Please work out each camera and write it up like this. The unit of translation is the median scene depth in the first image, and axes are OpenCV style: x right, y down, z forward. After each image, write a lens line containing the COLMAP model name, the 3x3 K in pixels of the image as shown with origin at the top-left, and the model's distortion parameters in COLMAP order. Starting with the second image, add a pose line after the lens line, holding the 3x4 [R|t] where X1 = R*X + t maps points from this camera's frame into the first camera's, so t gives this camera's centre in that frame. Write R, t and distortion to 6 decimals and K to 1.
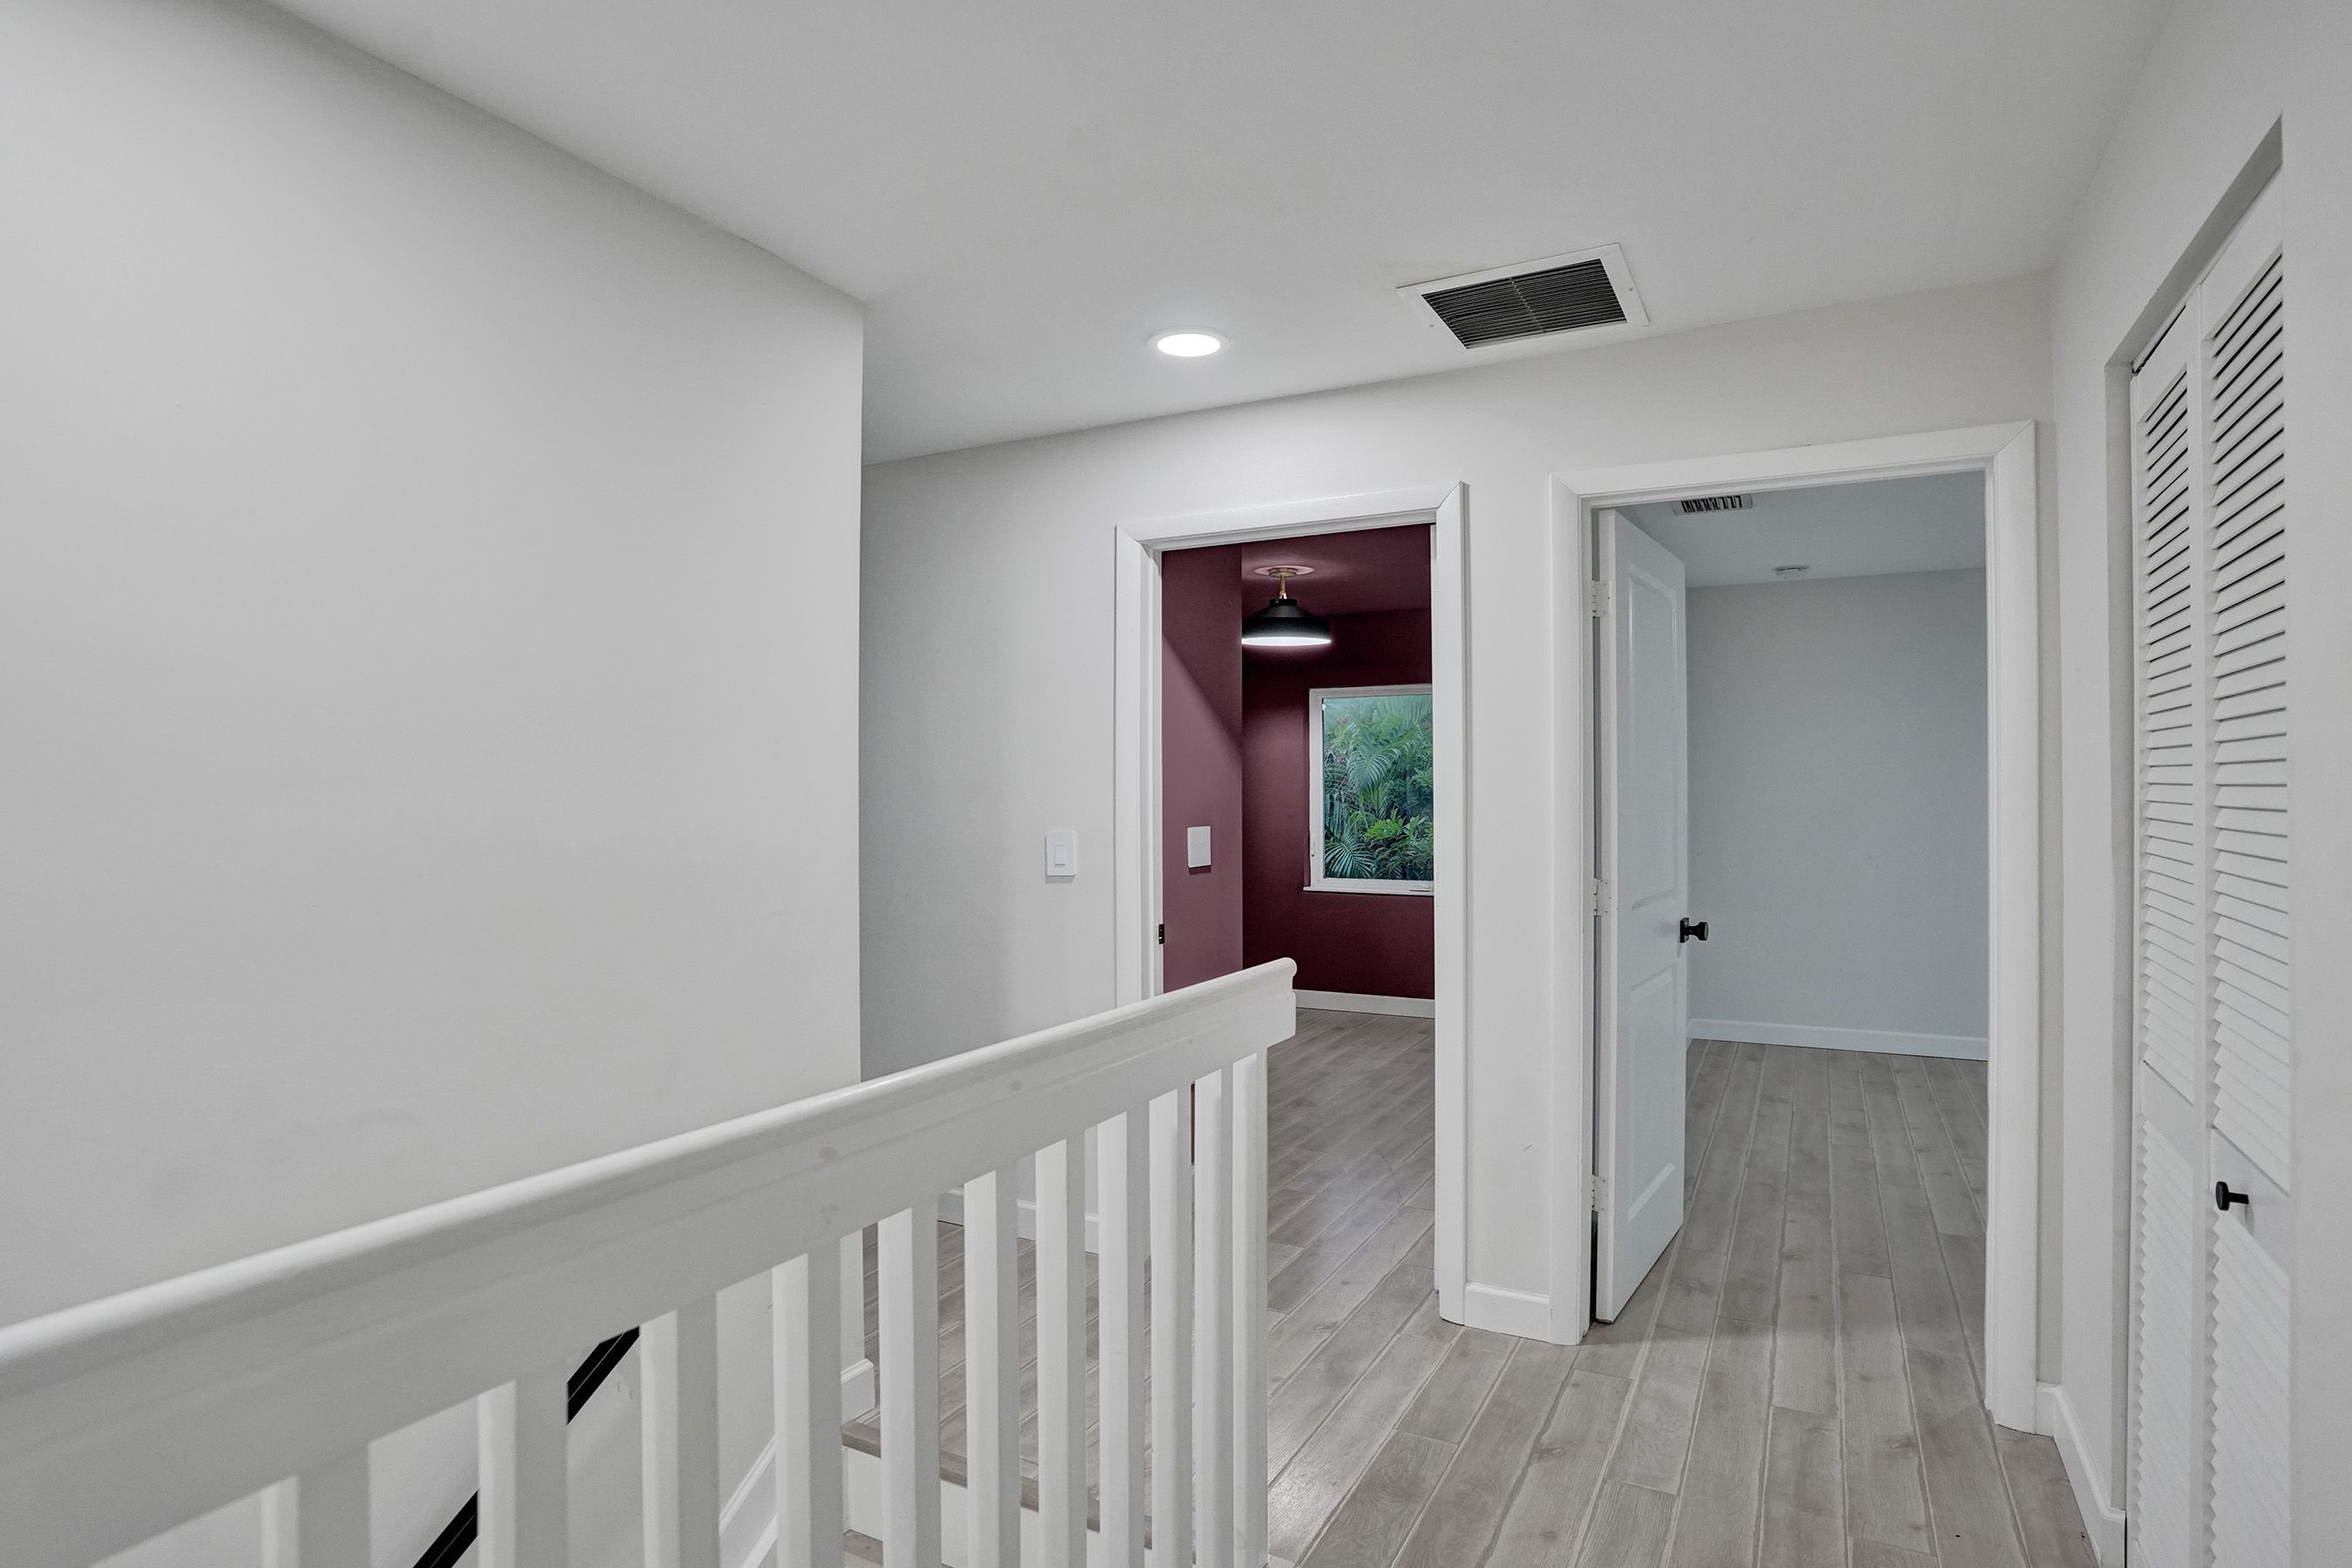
lens RADIAL K [[1253.5, 0, 1180.5], [0, 1253.5, 787.7], [0, 0, 1]] dist [-0.002909, 0.000183]
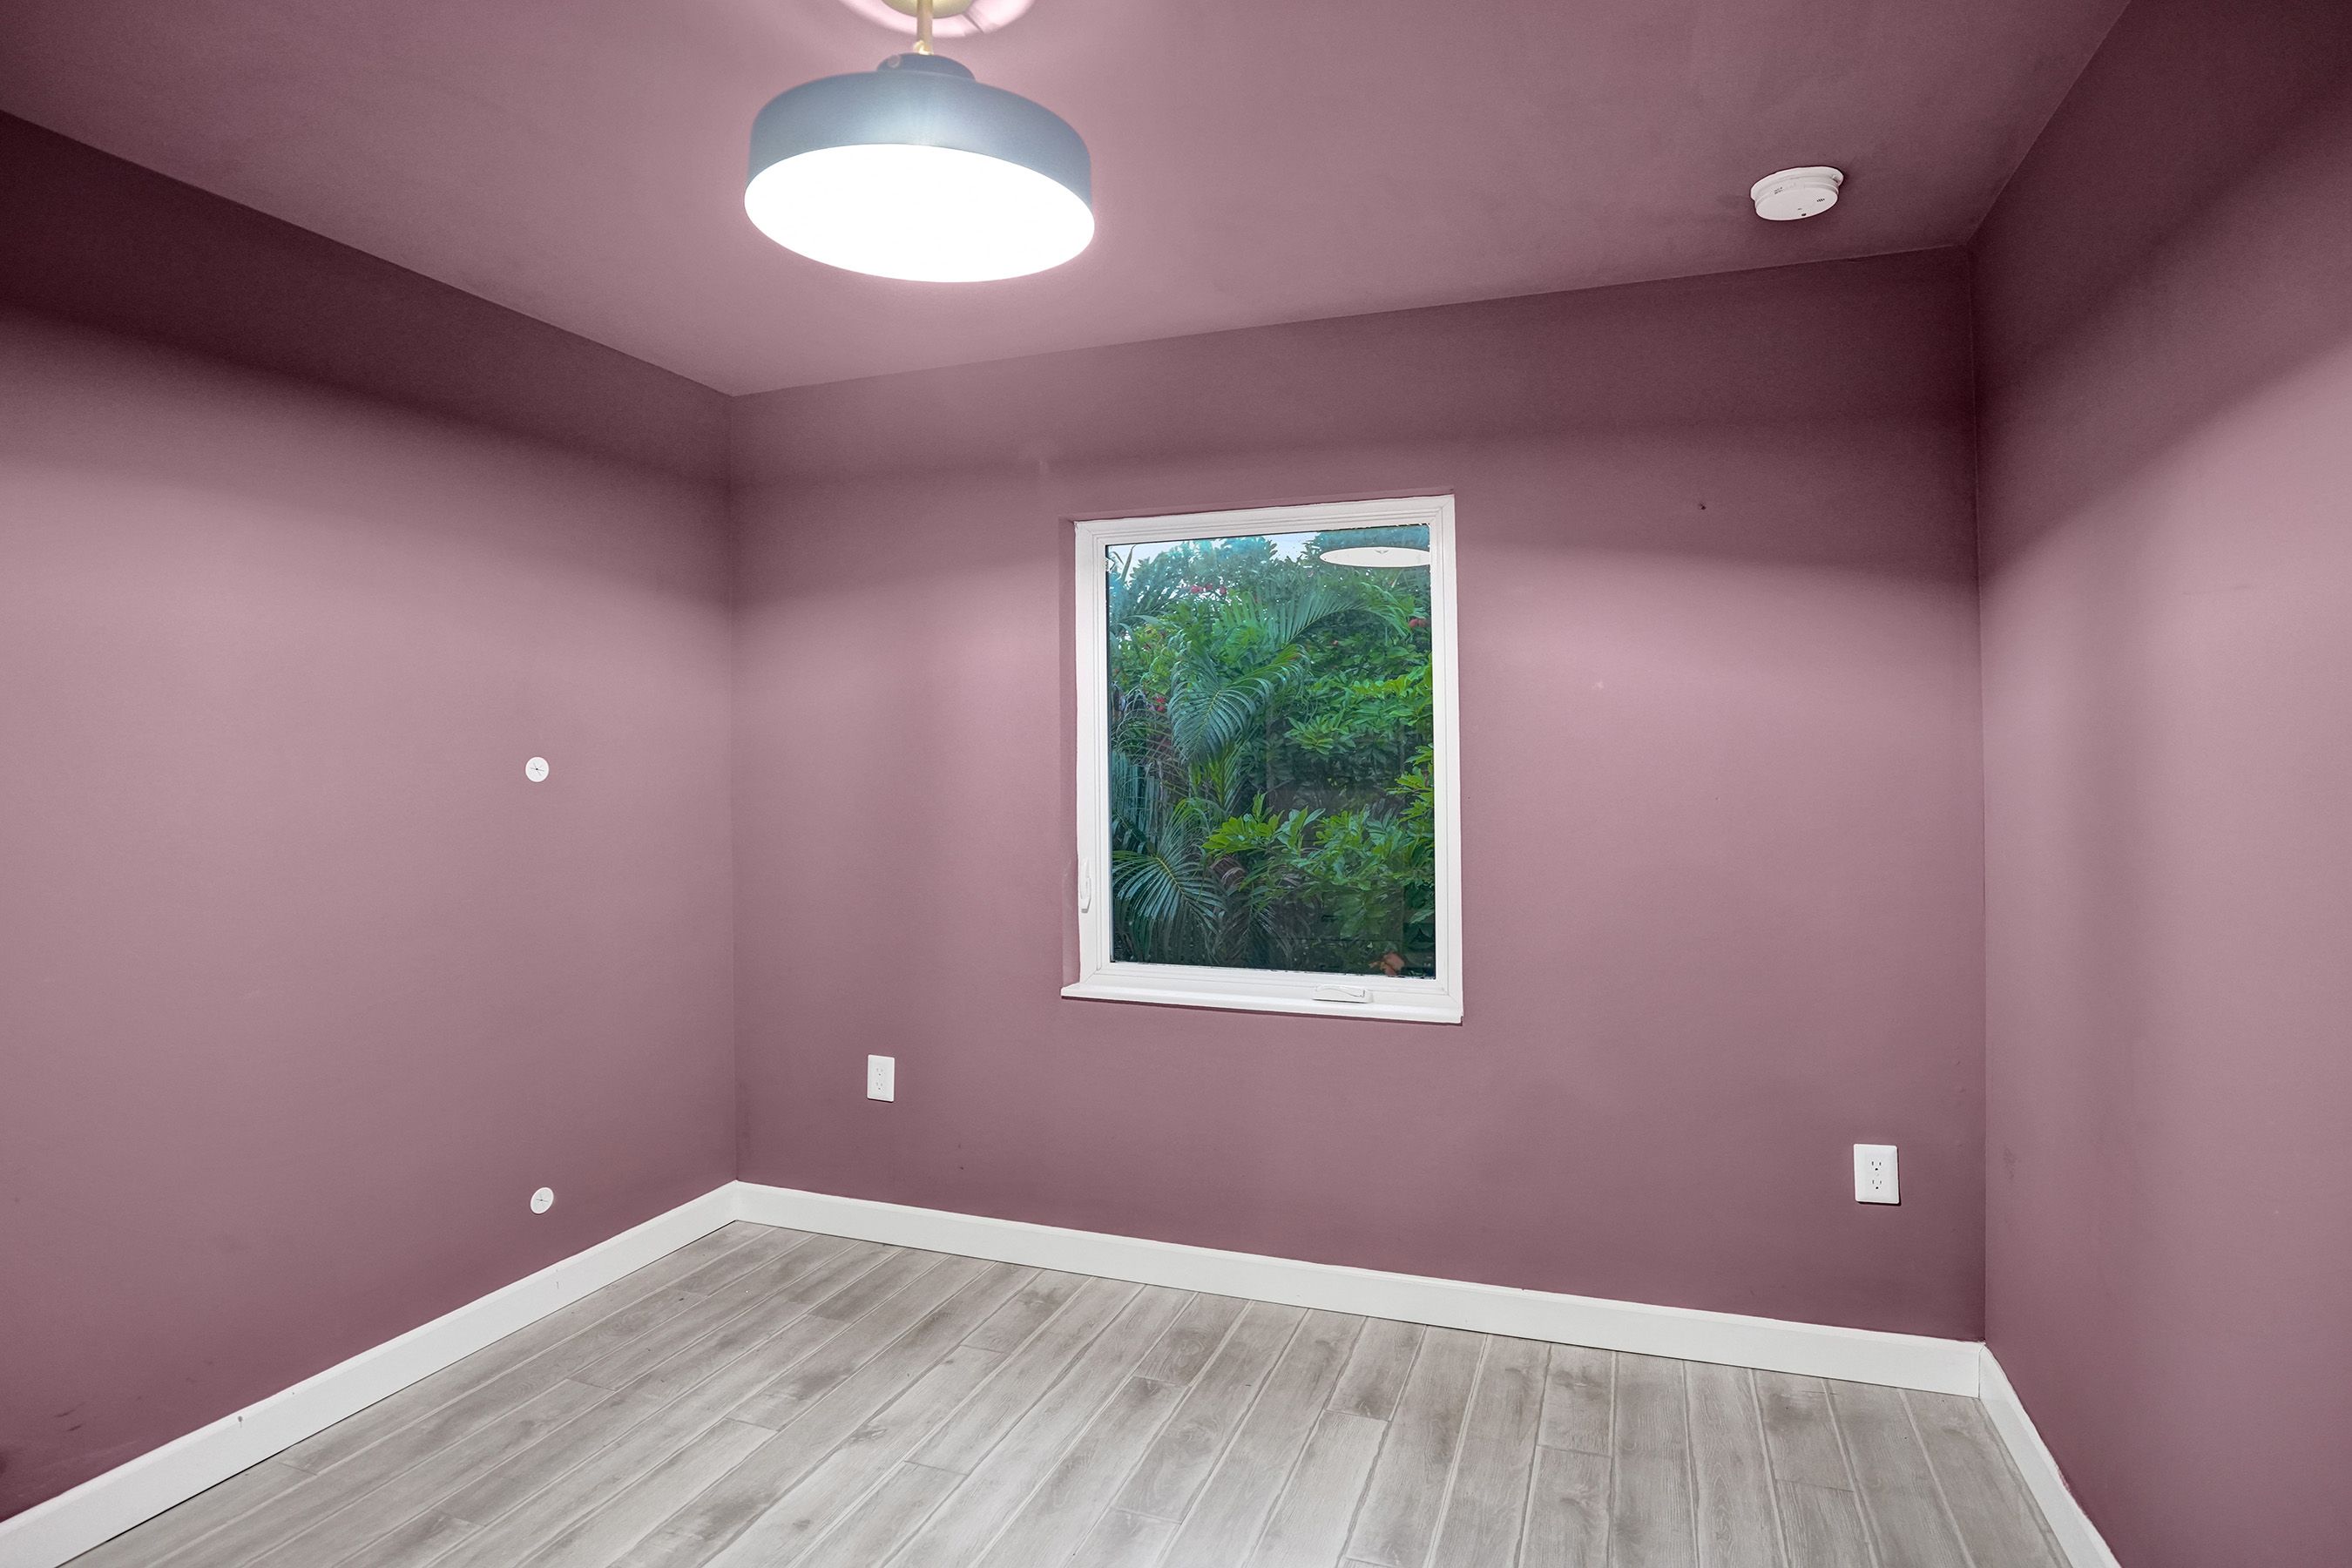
lens RADIAL K [[1253.5, 0, 1180.5], [0, 1253.5, 787.7], [0, 0, 1]] dist [-0.002909, 0.000183]
pose [[0.990353, -0.007169, 0.138385, 0.065662], [0.003705, 0.999674, 0.025272, 0.001012], [-0.138521, -0.024516, 0.990056, 0.479198]]
